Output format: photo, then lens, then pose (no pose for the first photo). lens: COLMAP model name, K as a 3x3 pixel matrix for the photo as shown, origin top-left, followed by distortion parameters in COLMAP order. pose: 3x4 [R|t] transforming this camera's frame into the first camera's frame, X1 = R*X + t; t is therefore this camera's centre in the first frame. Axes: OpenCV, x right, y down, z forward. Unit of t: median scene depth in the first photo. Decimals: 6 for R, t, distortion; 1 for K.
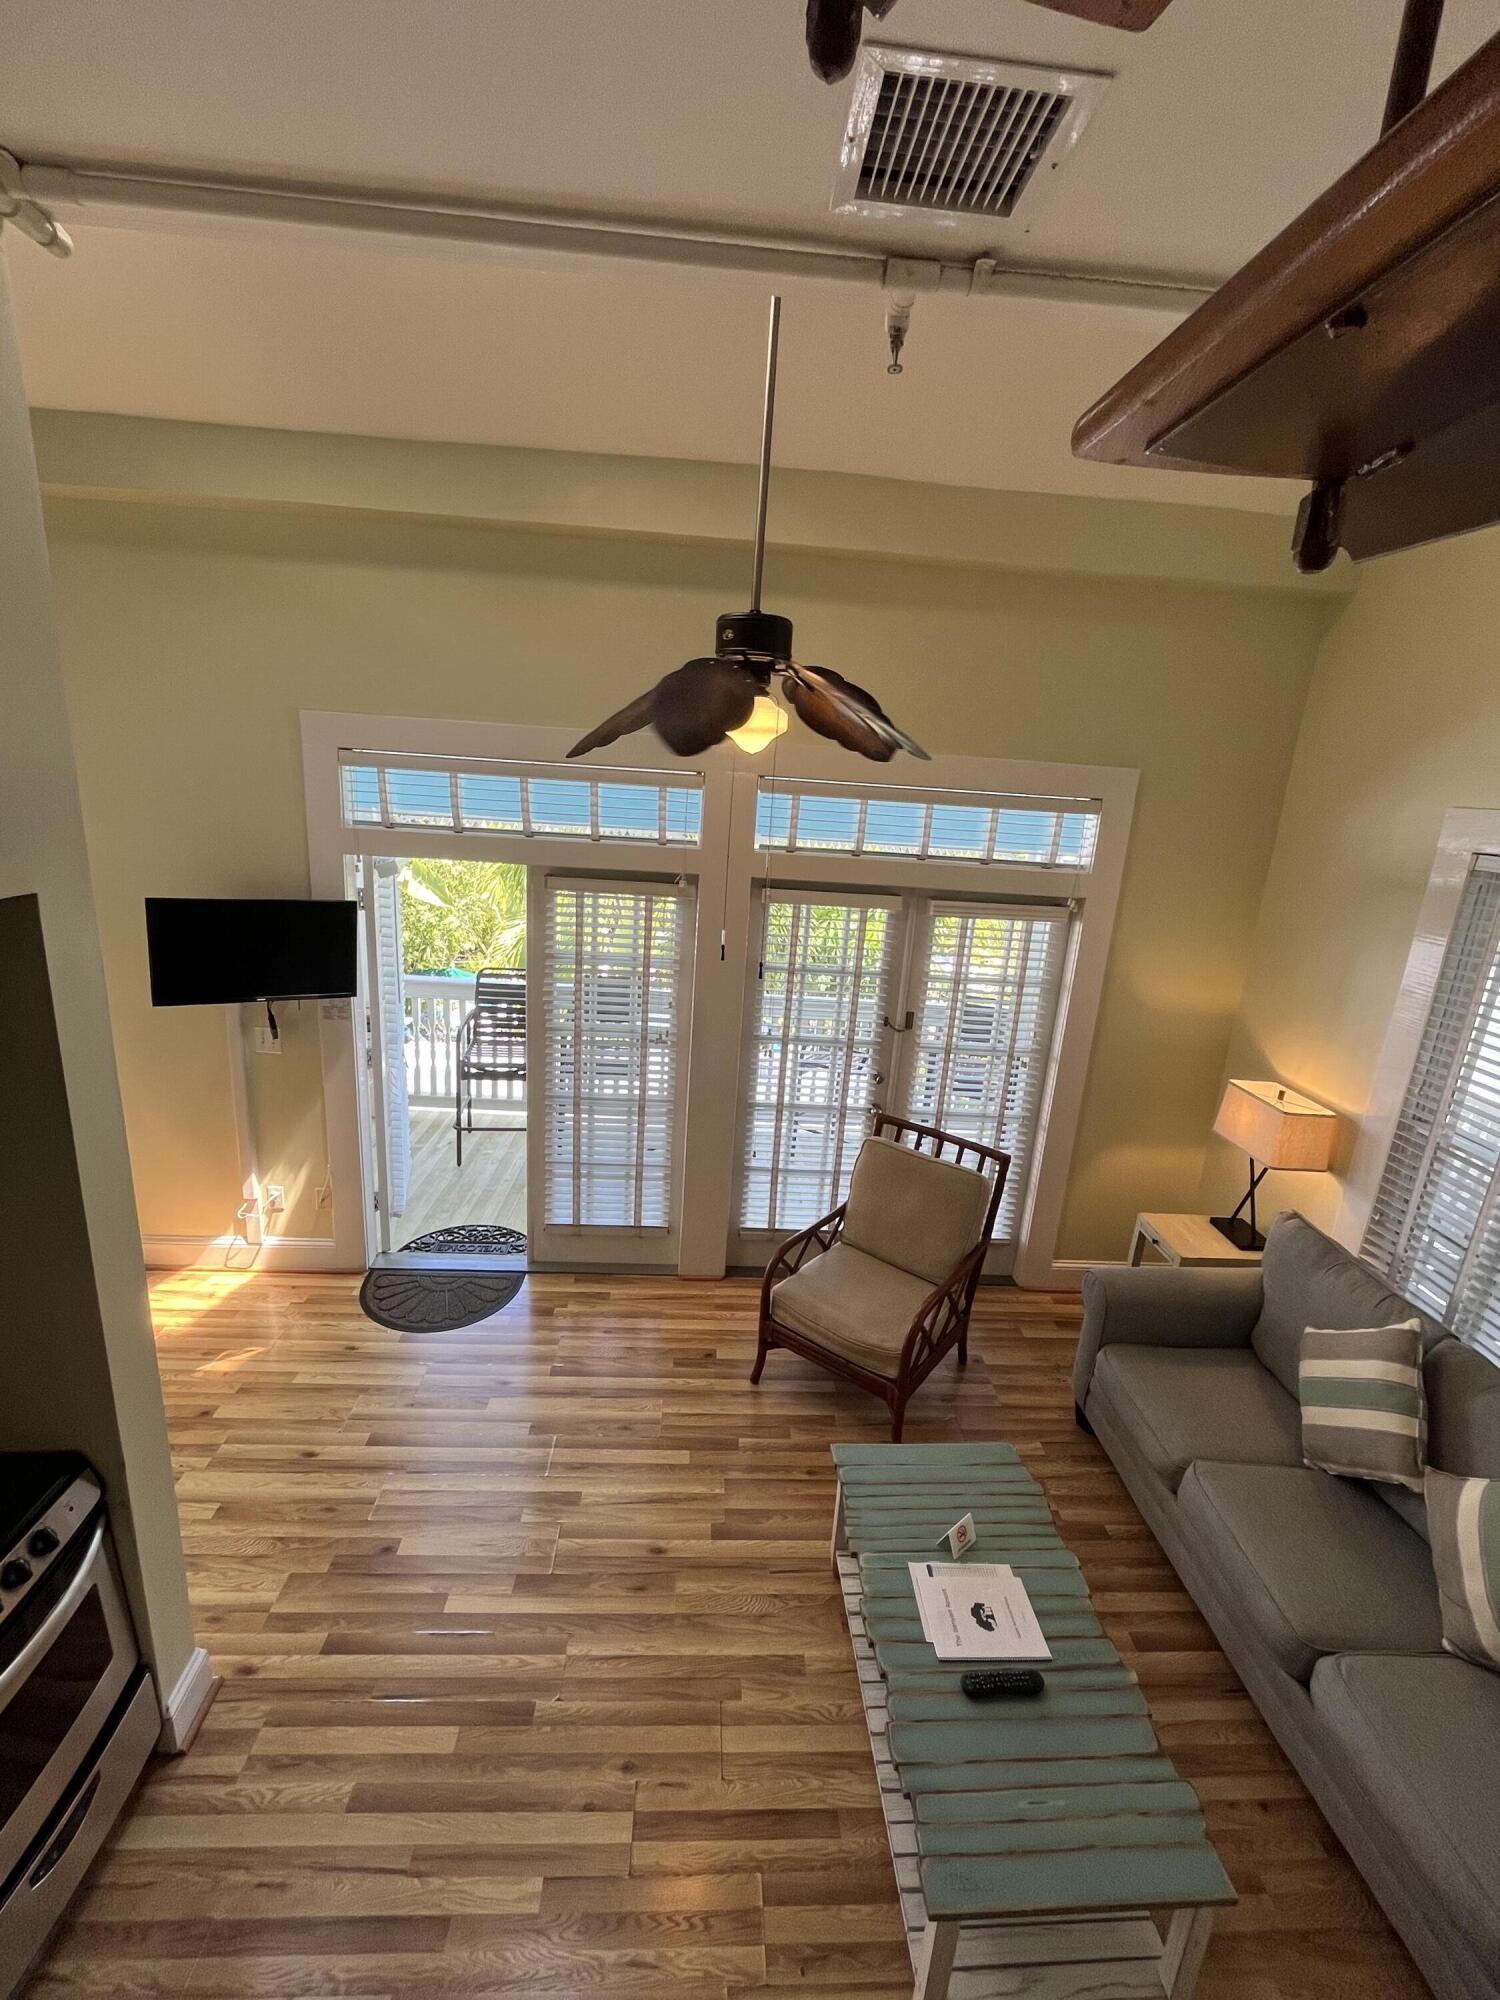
lens RADIAL K [[830.9, 0, 741.4], [0, 830.9, 1003.5], [0, 0, 1]] dist [-0.002606, -0.000040]
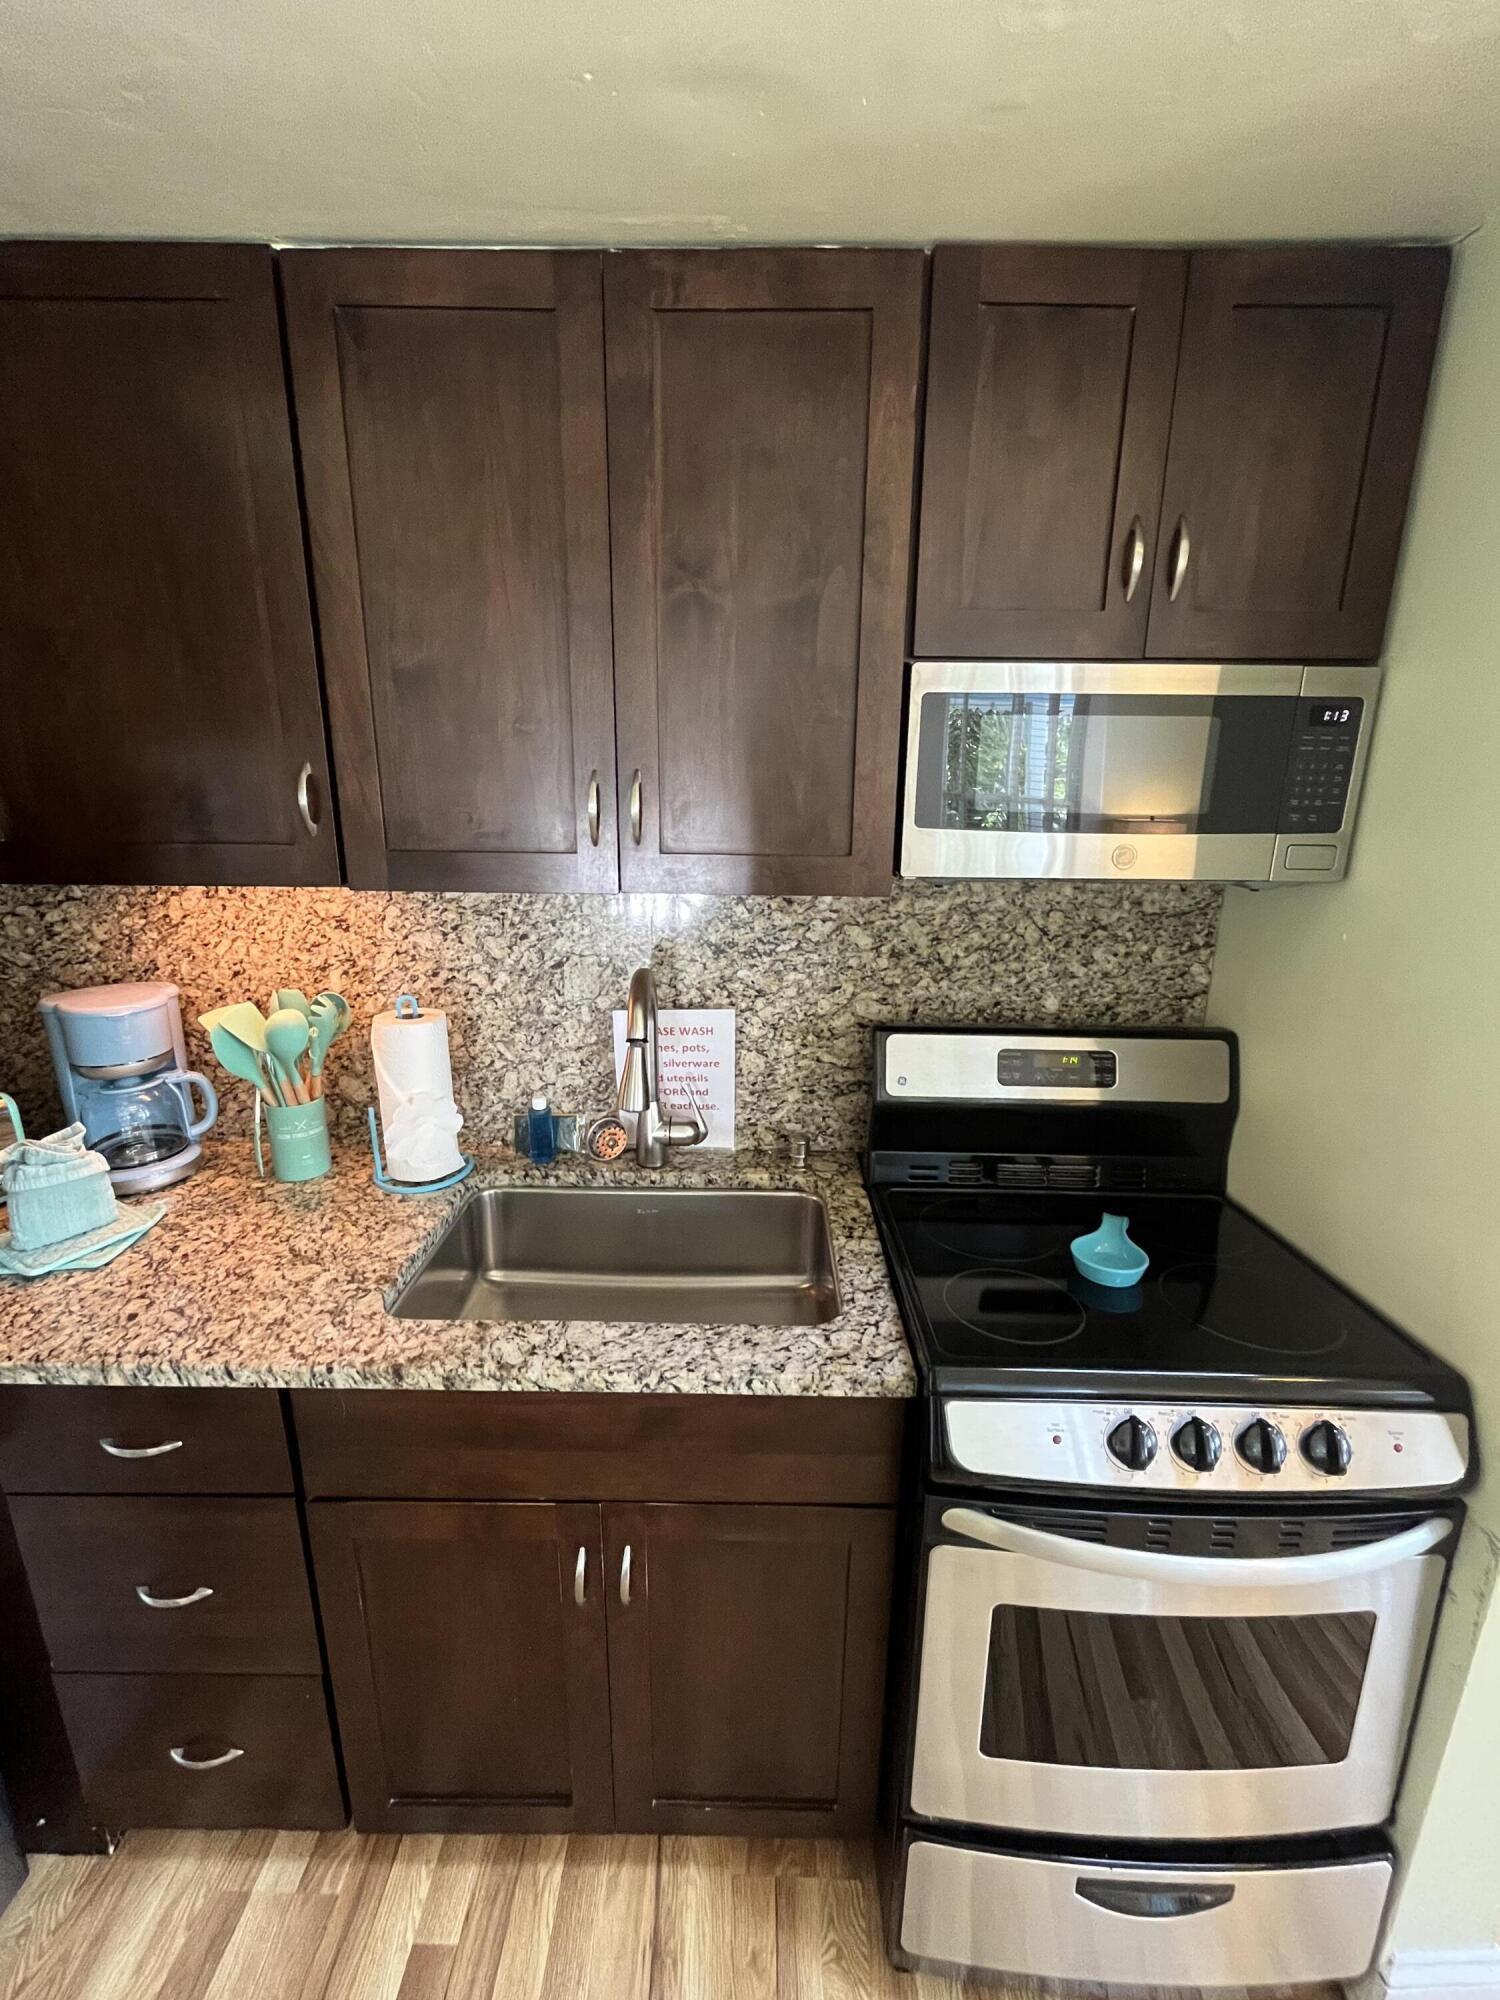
lens RADIAL K [[830.9, 0, 747.4], [0, 830.9, 1000.3], [0, 0, 1]] dist [-0.002606, -0.000040]
pose [[-0.046618, 0.195519, -0.979591, -0.248198], [-0.275000, 0.940251, 0.200754, 0.259277], [0.960313, 0.278747, 0.009935, 0.385427]]
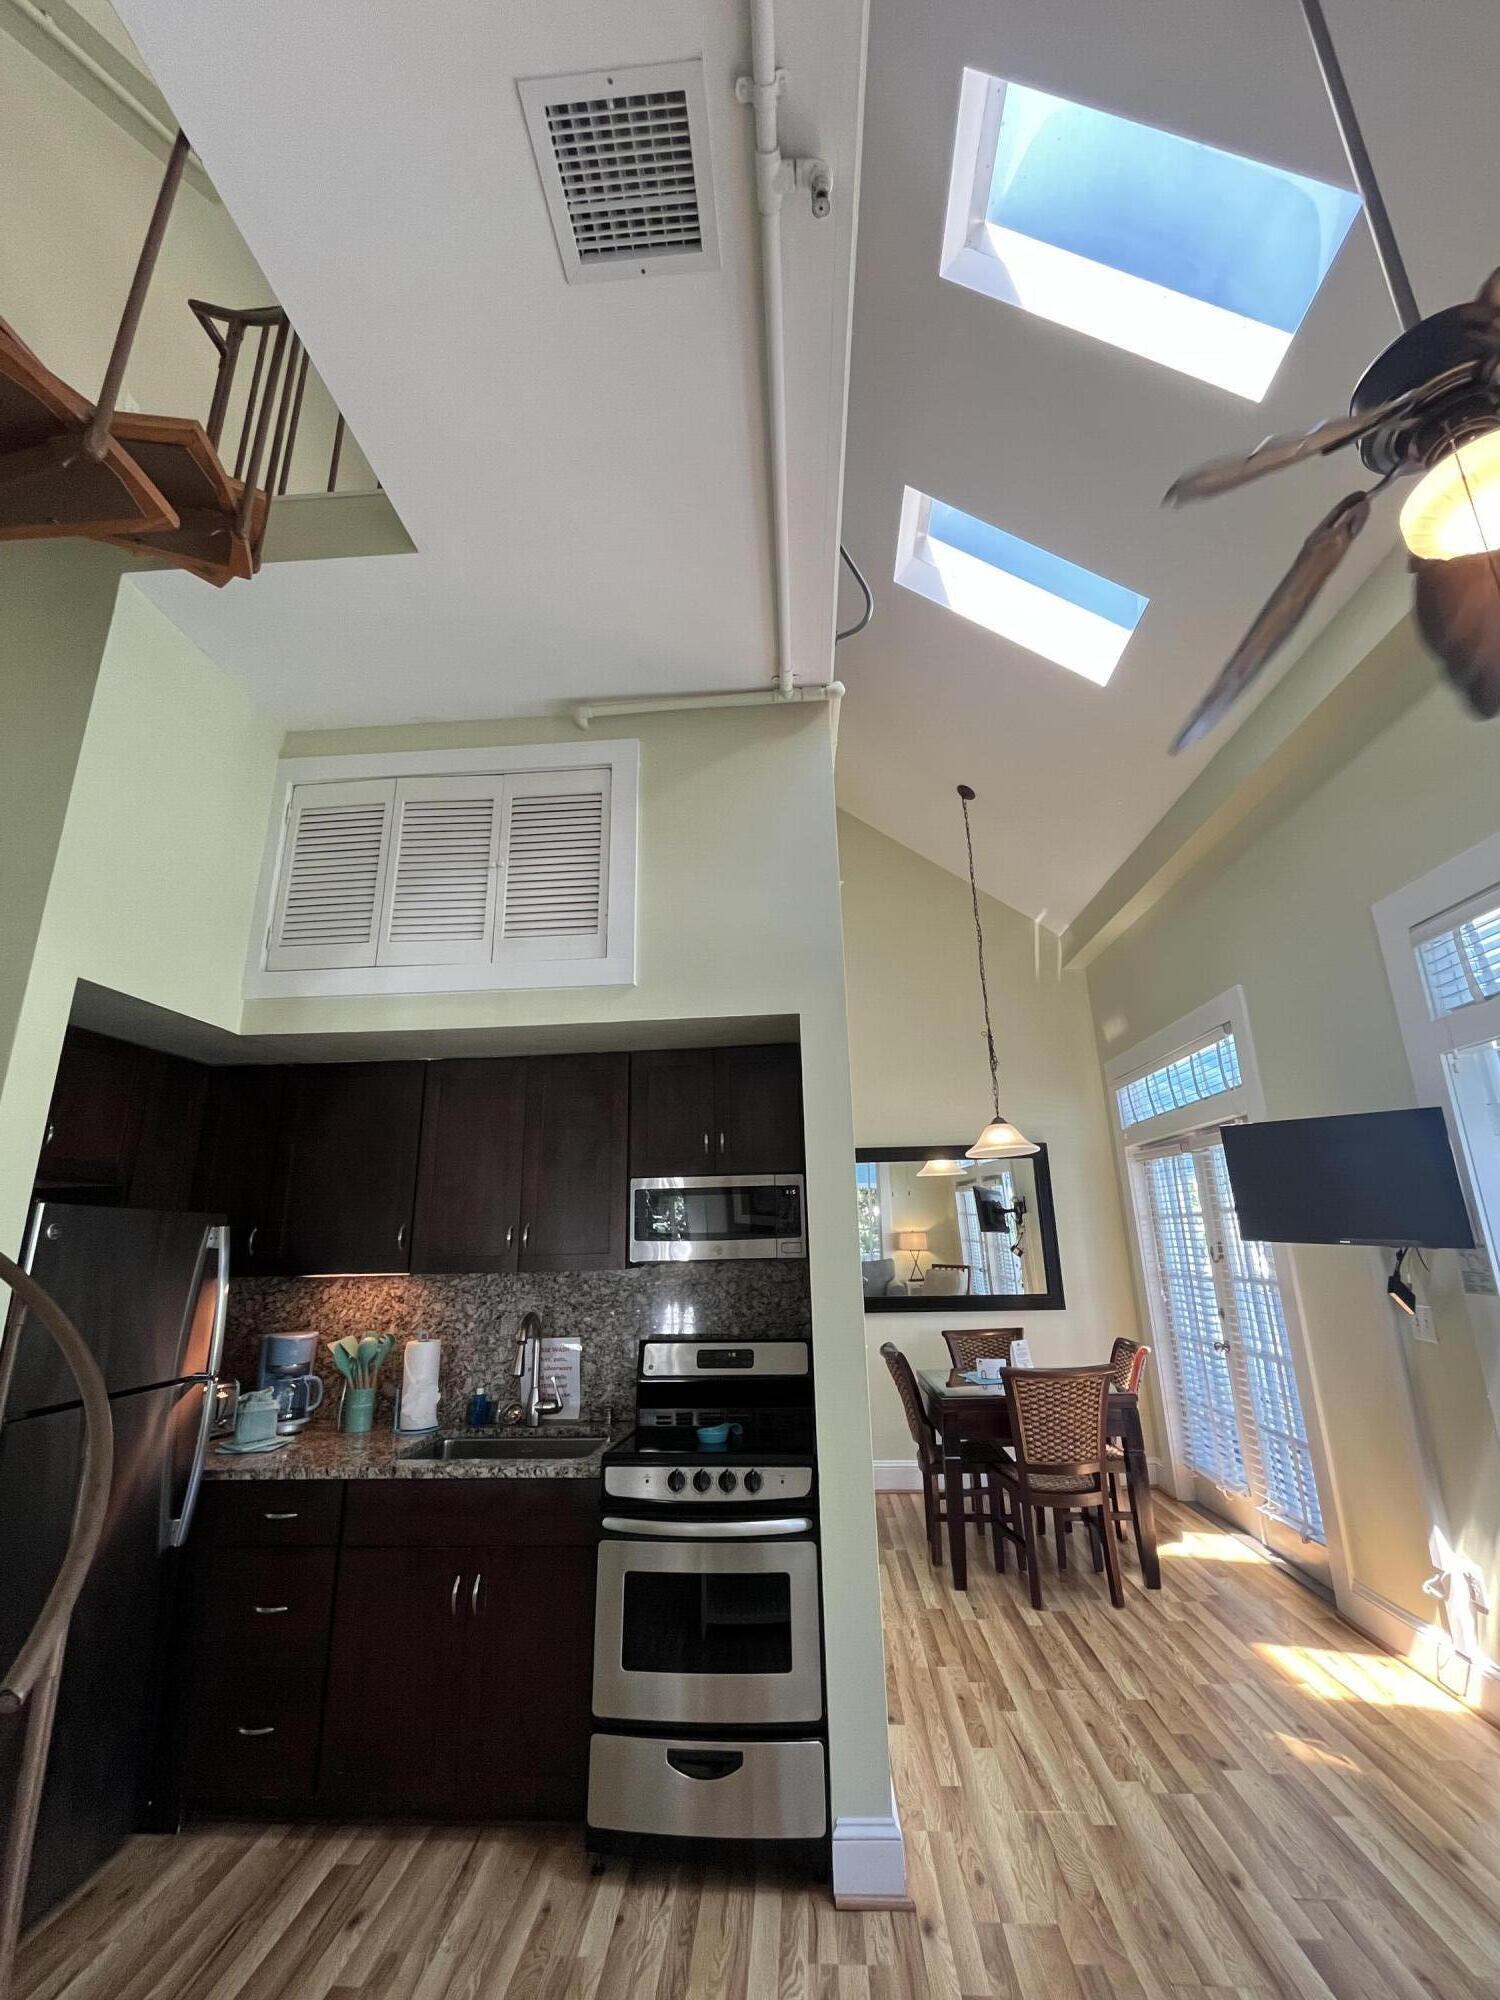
lens RADIAL K [[830.9, 0, 743.2], [0, 830.9, 1001.3], [0, 0, 1]] dist [-0.002606, -0.000040]
pose [[-0.107852, -0.326267, -0.939105, 0.465680], [-0.246371, 0.923921, -0.292697, 0.228721], [0.963156, 0.199800, -0.180029, 0.743844]]
